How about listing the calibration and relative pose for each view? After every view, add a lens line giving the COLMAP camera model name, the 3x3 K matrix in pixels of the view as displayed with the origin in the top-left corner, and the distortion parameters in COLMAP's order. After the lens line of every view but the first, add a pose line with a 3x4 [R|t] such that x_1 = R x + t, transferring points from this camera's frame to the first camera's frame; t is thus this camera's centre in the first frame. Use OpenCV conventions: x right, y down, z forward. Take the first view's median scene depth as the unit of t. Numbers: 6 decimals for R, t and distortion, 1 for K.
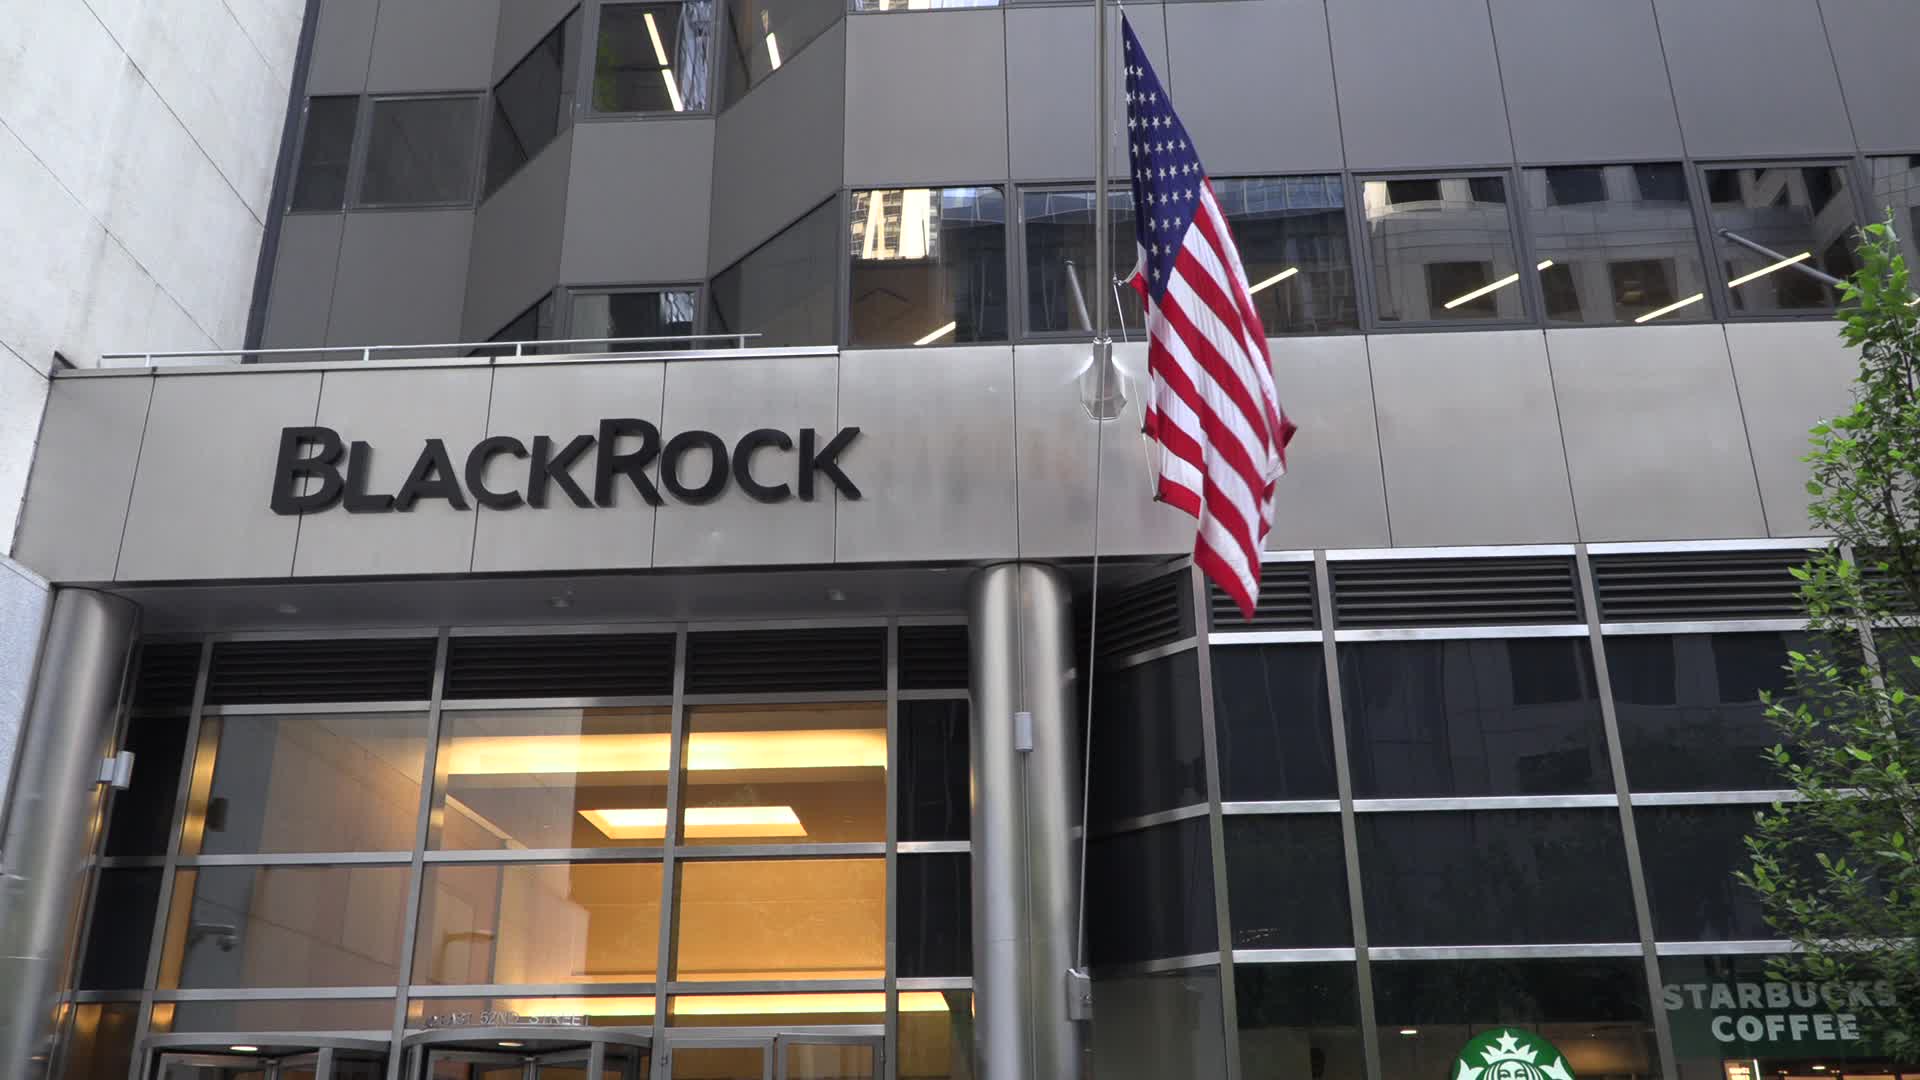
lens RADIAL K [[1635.1, 0, 962.1], [0, 1635.1, 521.2], [0, 0, 1]] dist [-0.024130, 0.033758]
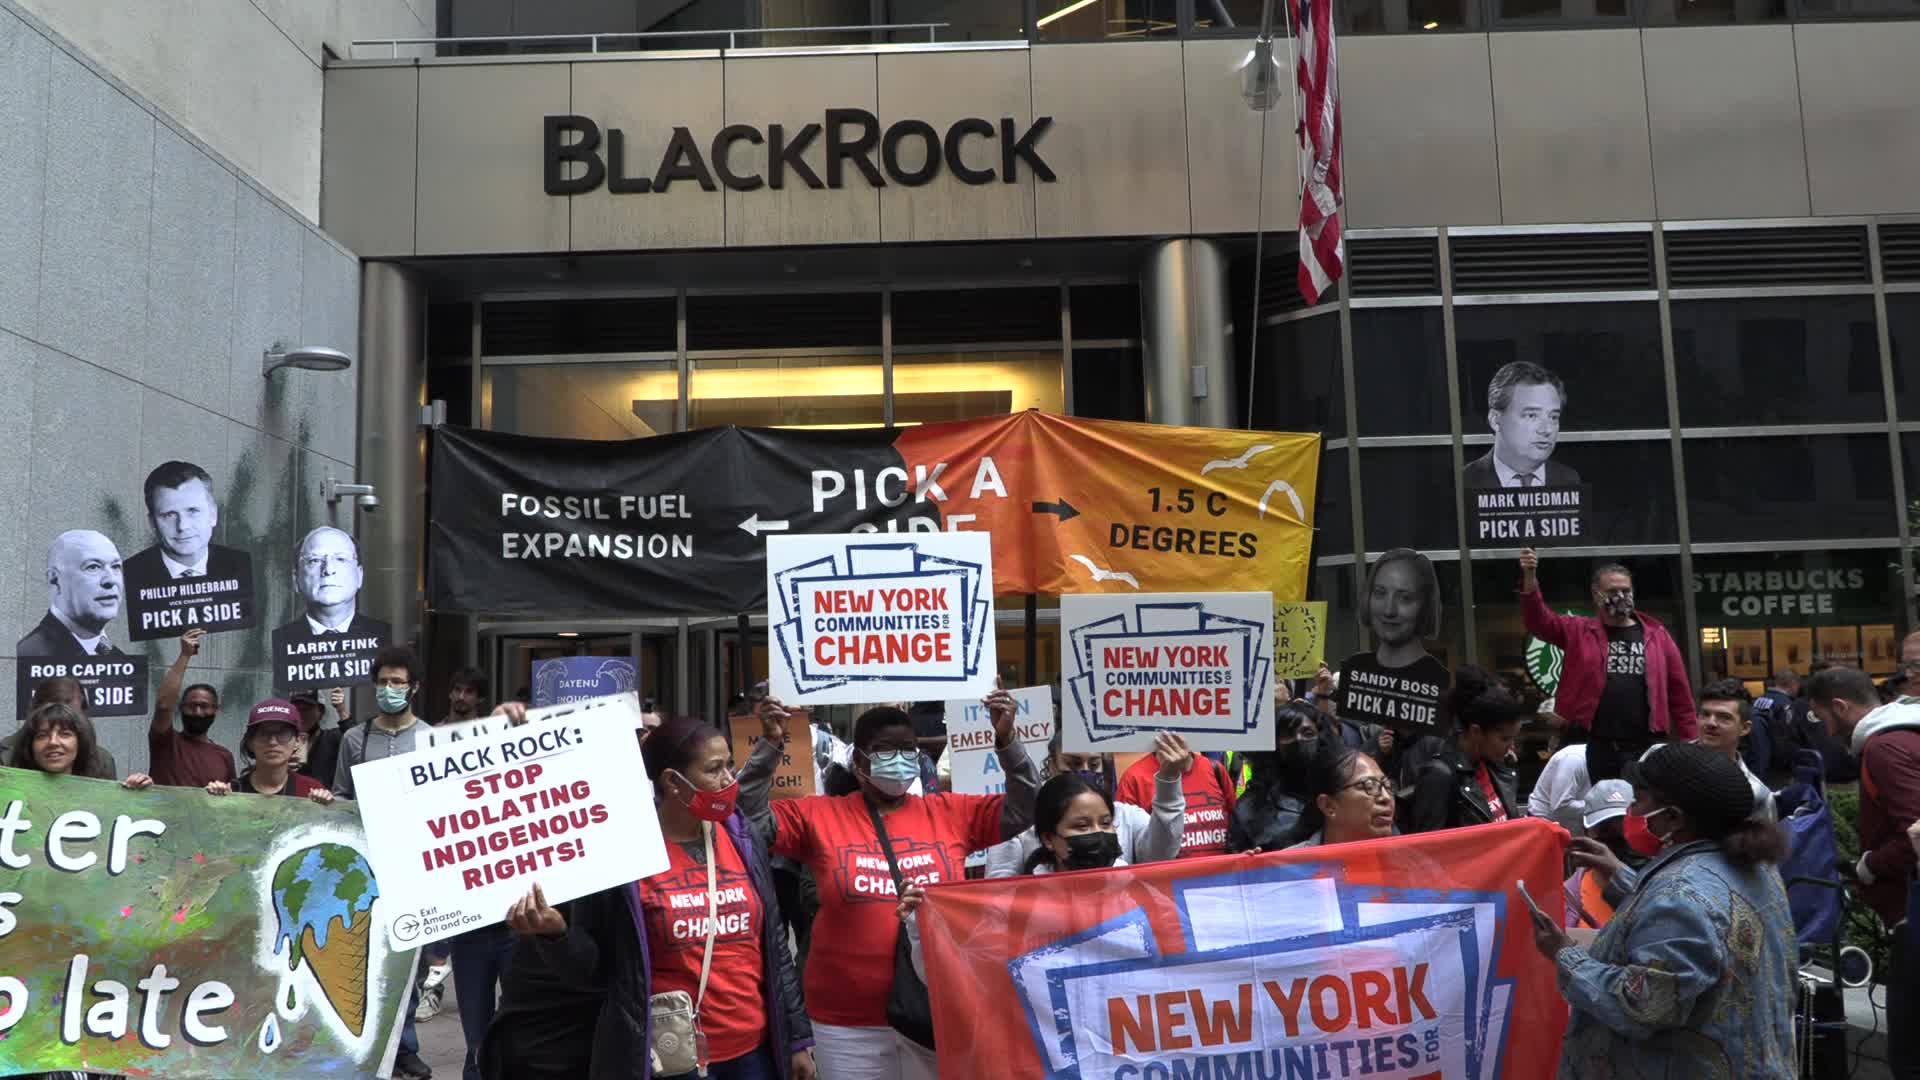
lens RADIAL K [[1480.9, 0, 955.5], [0, 1480.9, 532.8], [0, 0, 1]] dist [-0.011618, -0.001129]
pose [[0.999229, -0.011121, 0.037640, -0.173198], [0.000505, 0.962578, 0.271006, -0.057674], [-0.039245, -0.270778, 0.961842, -0.085342]]
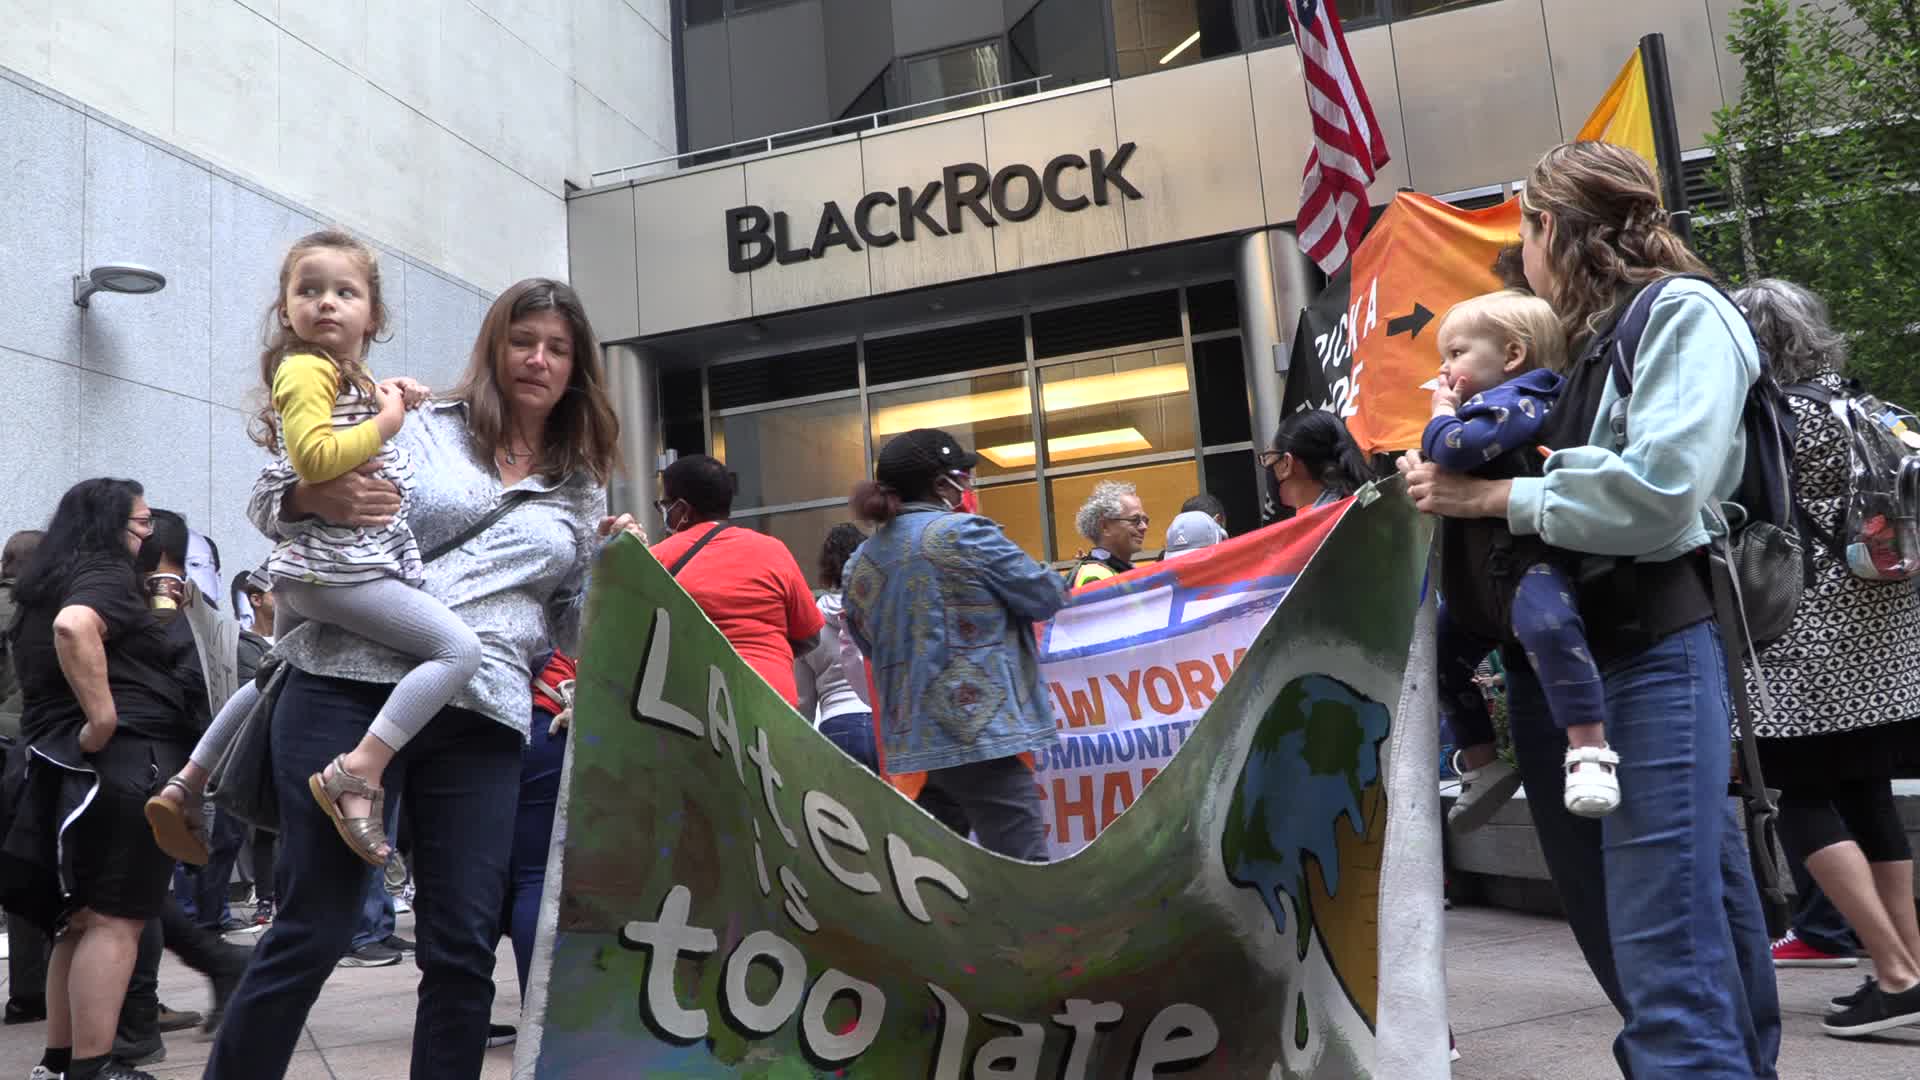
lens RADIAL K [[1480.9, 0, 958.9], [0, 1480.9, 537.7], [0, 0, 1]] dist [-0.011618, -0.001129]
pose [[0.963273, -0.102134, -0.248343, 0.063986], [0.160746, 0.960151, 0.228628, -0.046223], [0.215096, -0.260151, 0.941305, -0.228497]]
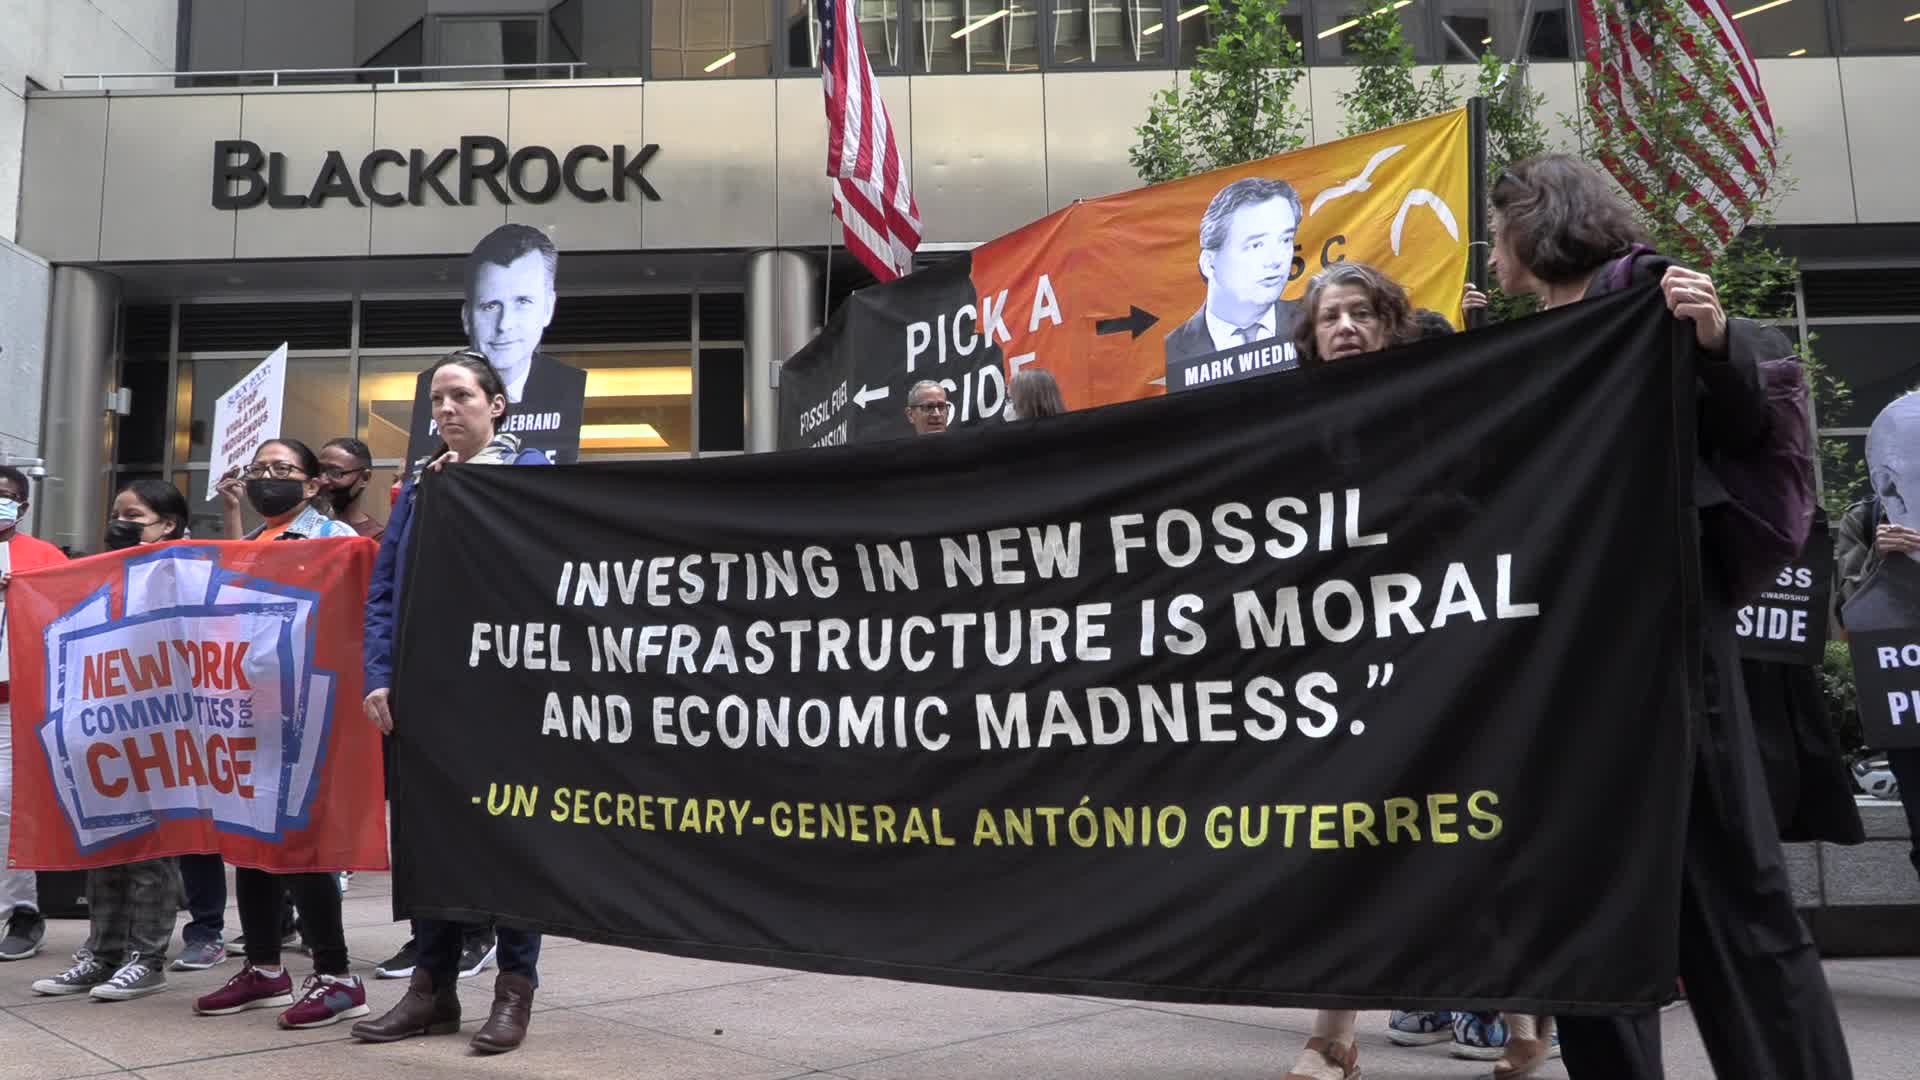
lens RADIAL K [[1480.9, 0, 958.9], [0, 1480.9, 534.1], [0, 0, 1]] dist [-0.011618, -0.001129]
pose [[0.998778, -0.005020, 0.049170, 0.120151], [-0.007389, 0.968483, 0.248969, -0.051412], [-0.048870, -0.249028, 0.967263, -0.252945]]
